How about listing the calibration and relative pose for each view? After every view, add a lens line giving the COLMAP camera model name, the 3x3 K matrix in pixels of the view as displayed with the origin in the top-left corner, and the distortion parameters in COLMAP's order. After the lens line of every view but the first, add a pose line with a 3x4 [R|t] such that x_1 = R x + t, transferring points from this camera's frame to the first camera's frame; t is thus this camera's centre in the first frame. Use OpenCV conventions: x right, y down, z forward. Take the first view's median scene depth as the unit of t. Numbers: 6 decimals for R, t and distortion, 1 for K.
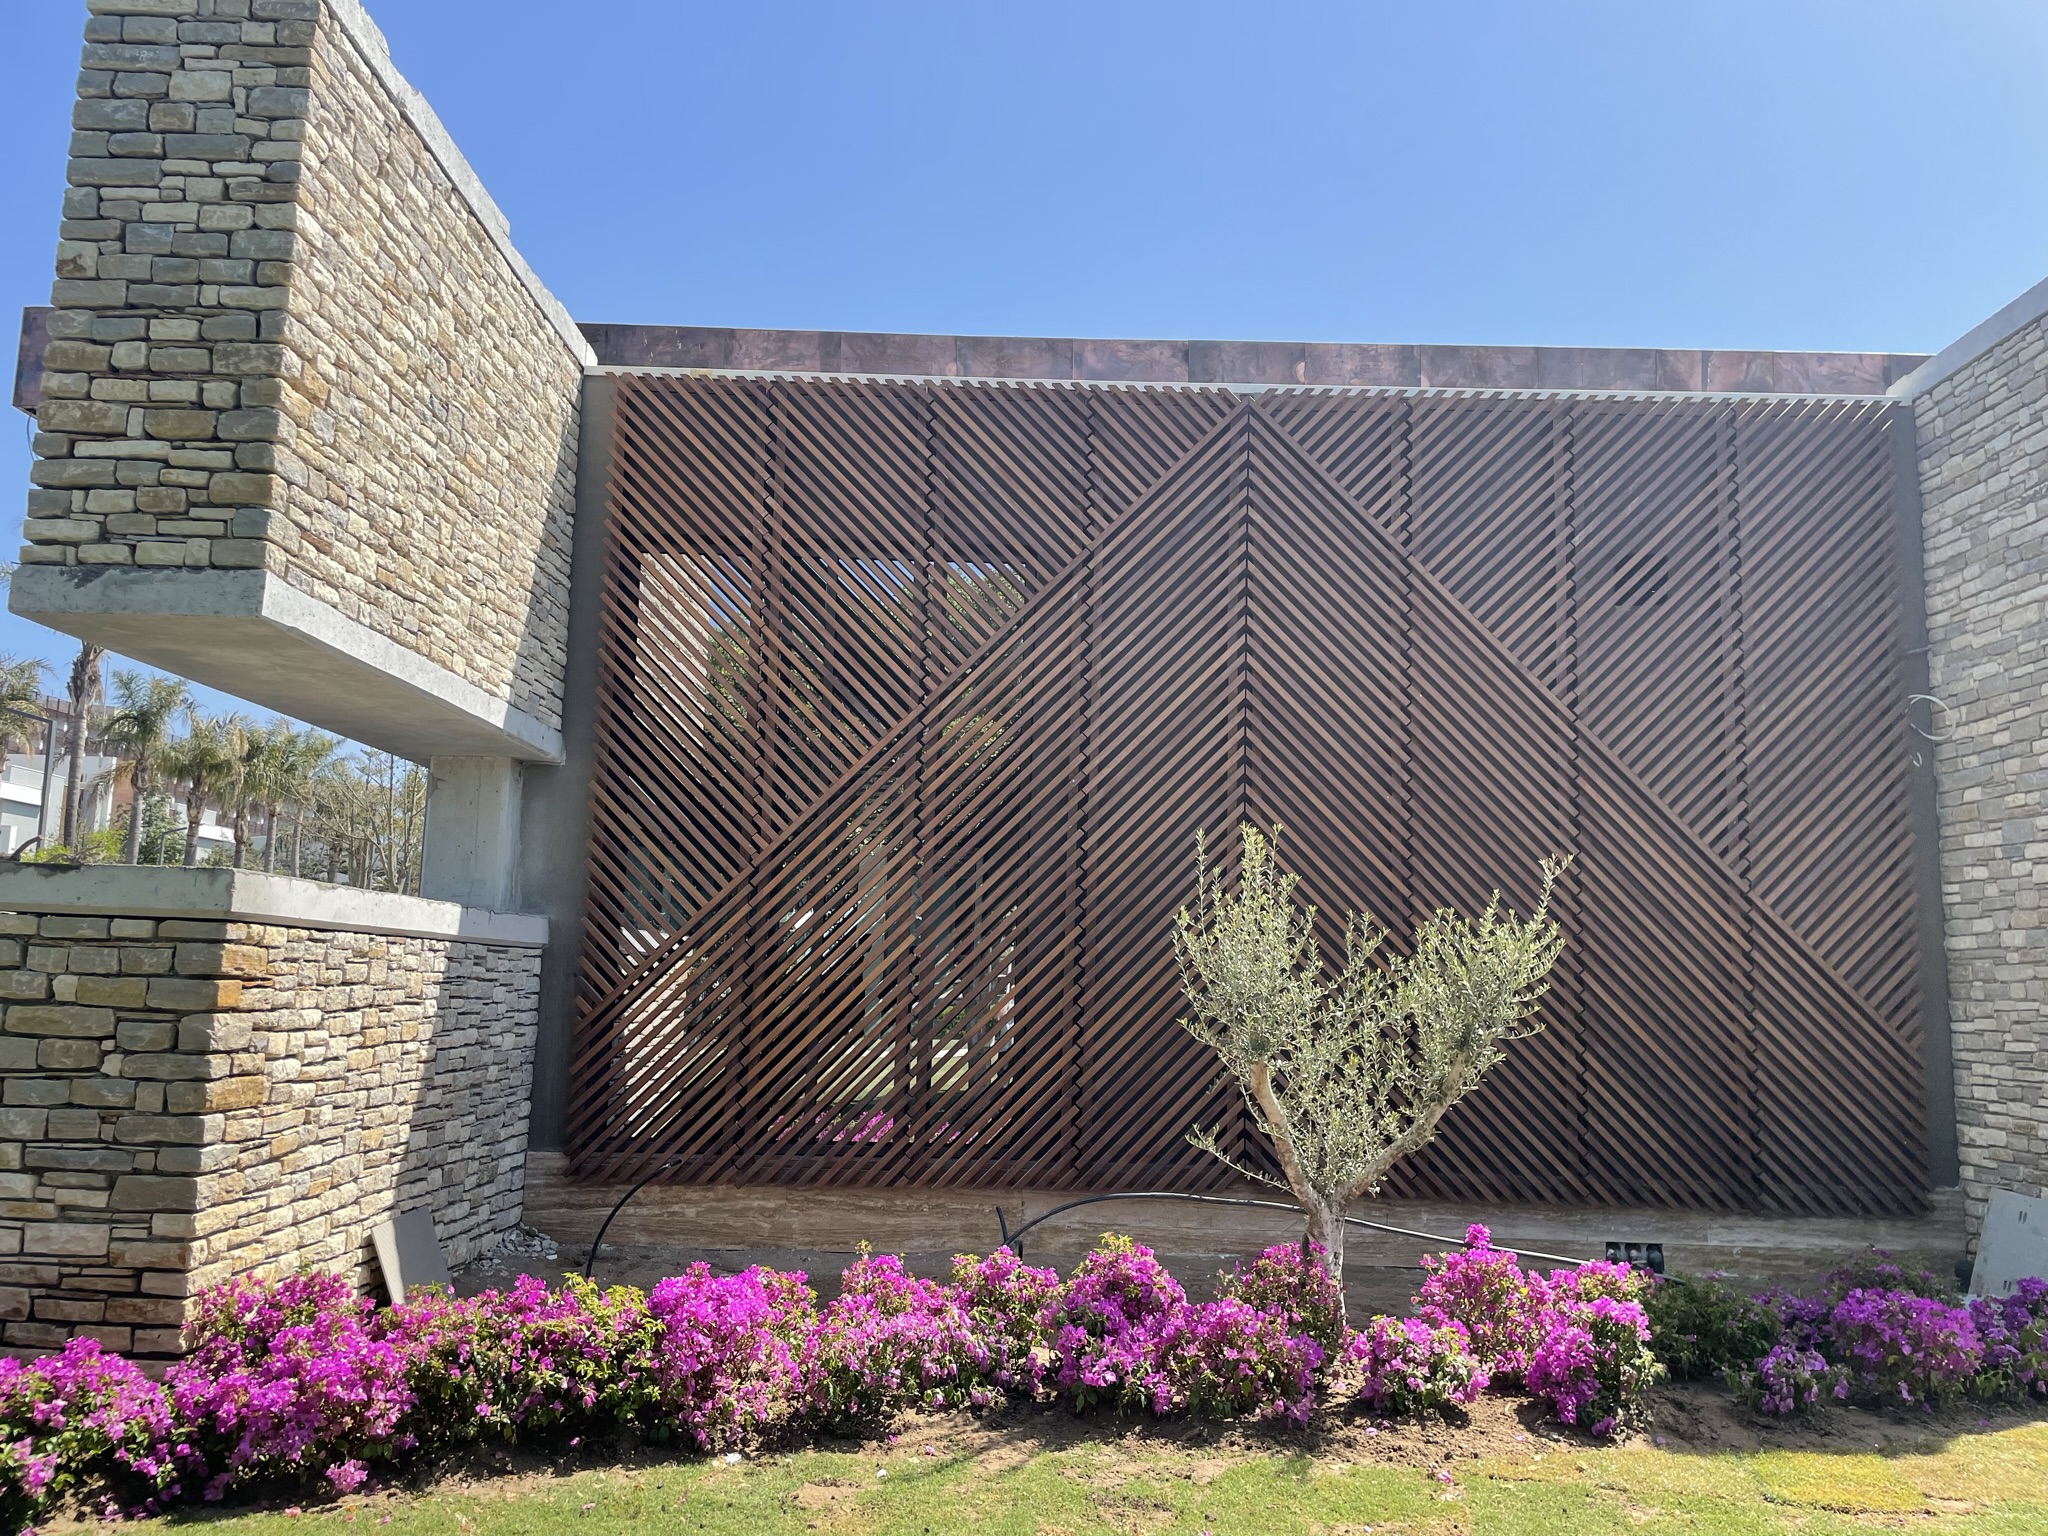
lens RADIAL K [[1537.2, 0, 1021.8], [0, 1537.2, 772.6], [0, 0, 1]] dist [0.092283, -0.120288]
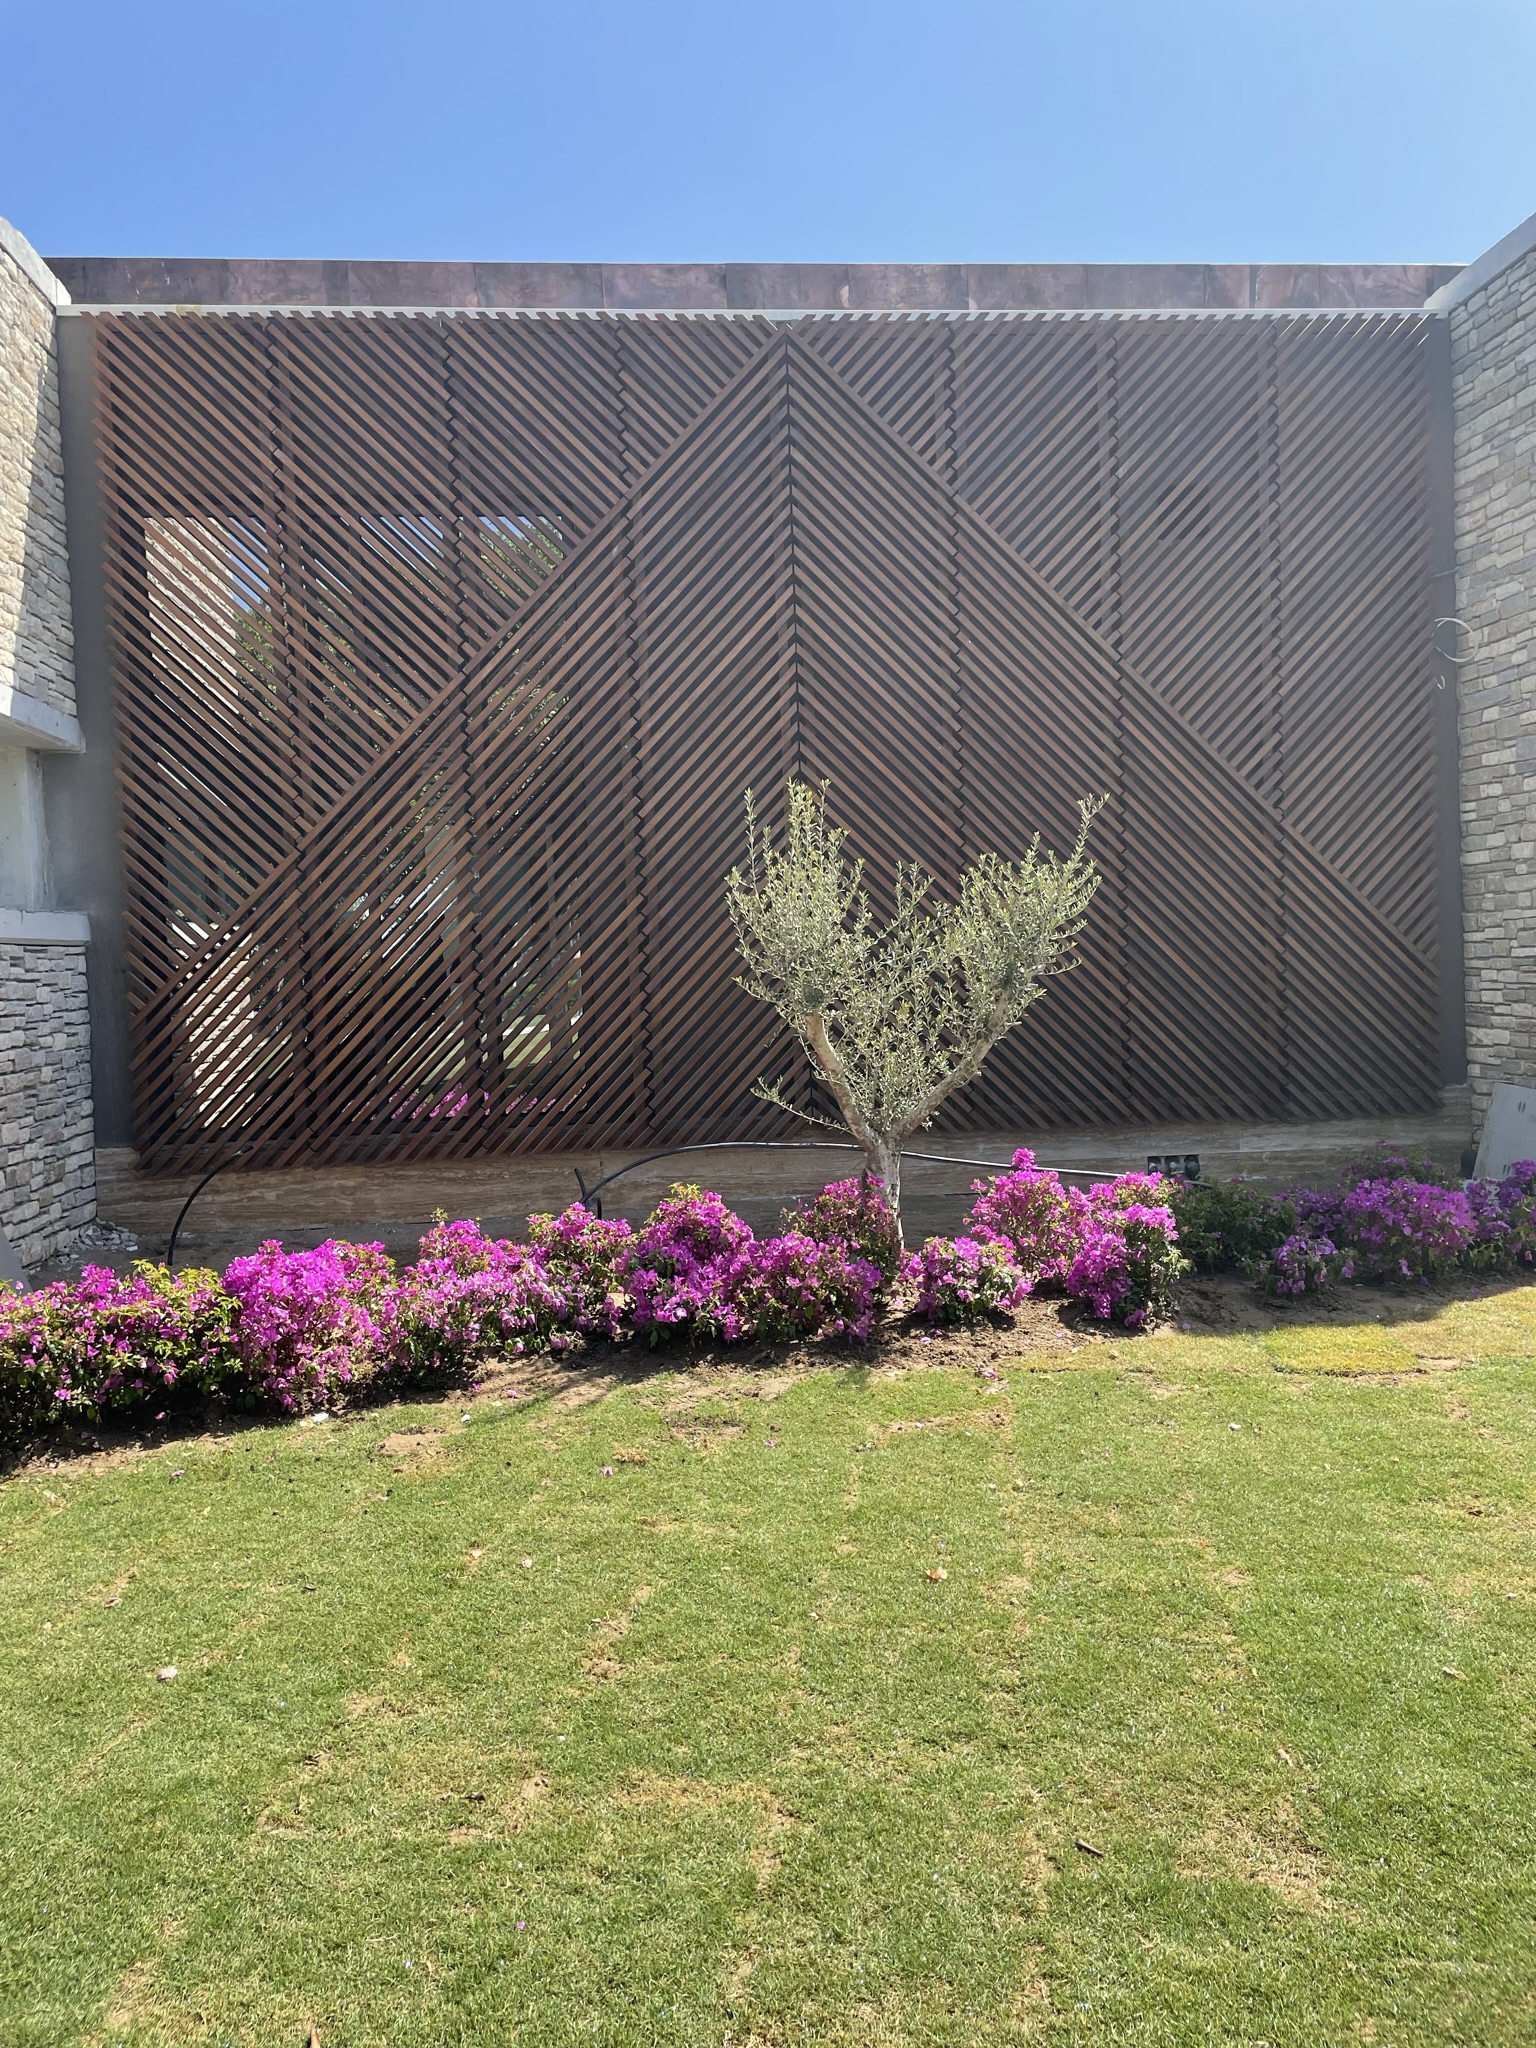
lens RADIAL K [[1537.2, 0, 746.8], [0, 1537.2, 997.7], [0, 0, 1]] dist [0.092283, -0.120288]
pose [[0.994099, -0.063218, 0.088146, 0.018318], [0.047862, 0.984867, 0.166570, 0.004320], [-0.097342, -0.161368, 0.982082, 0.000732]]
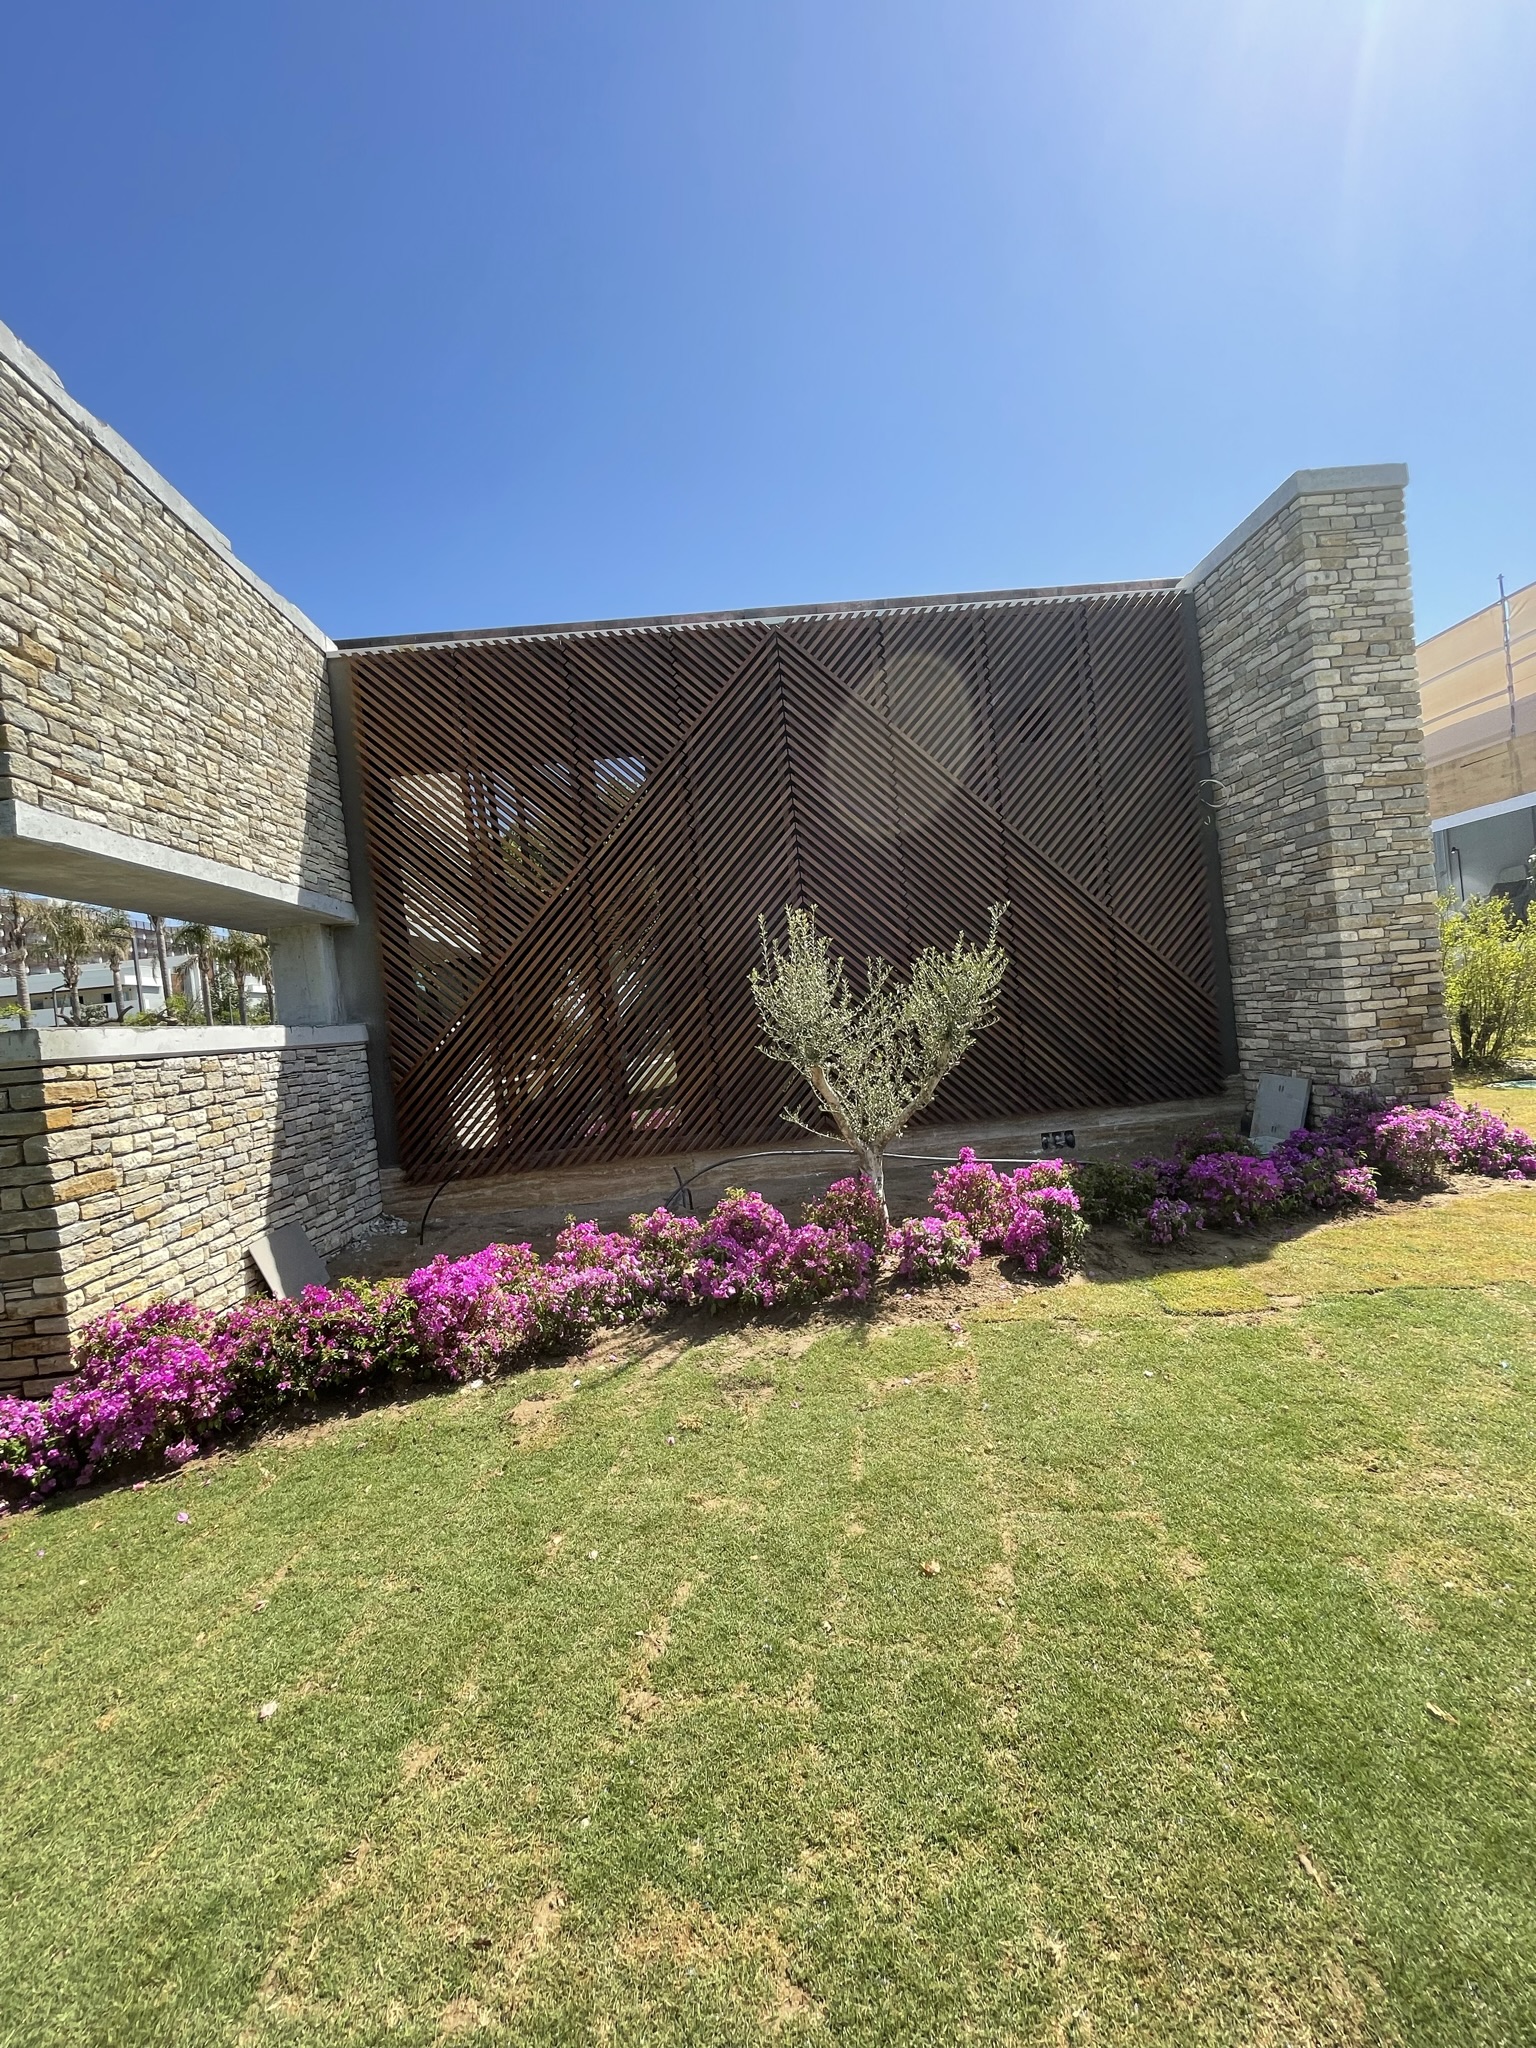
lens RADIAL K [[827.2, 0, 768.0], [0, 827.2, 1024.0], [0, 0, 1]] dist [-0.002665, 0.000150]
pose [[0.990484, -0.126661, 0.053837, 0.065923], [0.117152, 0.981229, 0.153185, 0.018790], [-0.072229, -0.145421, 0.986730, 0.209719]]
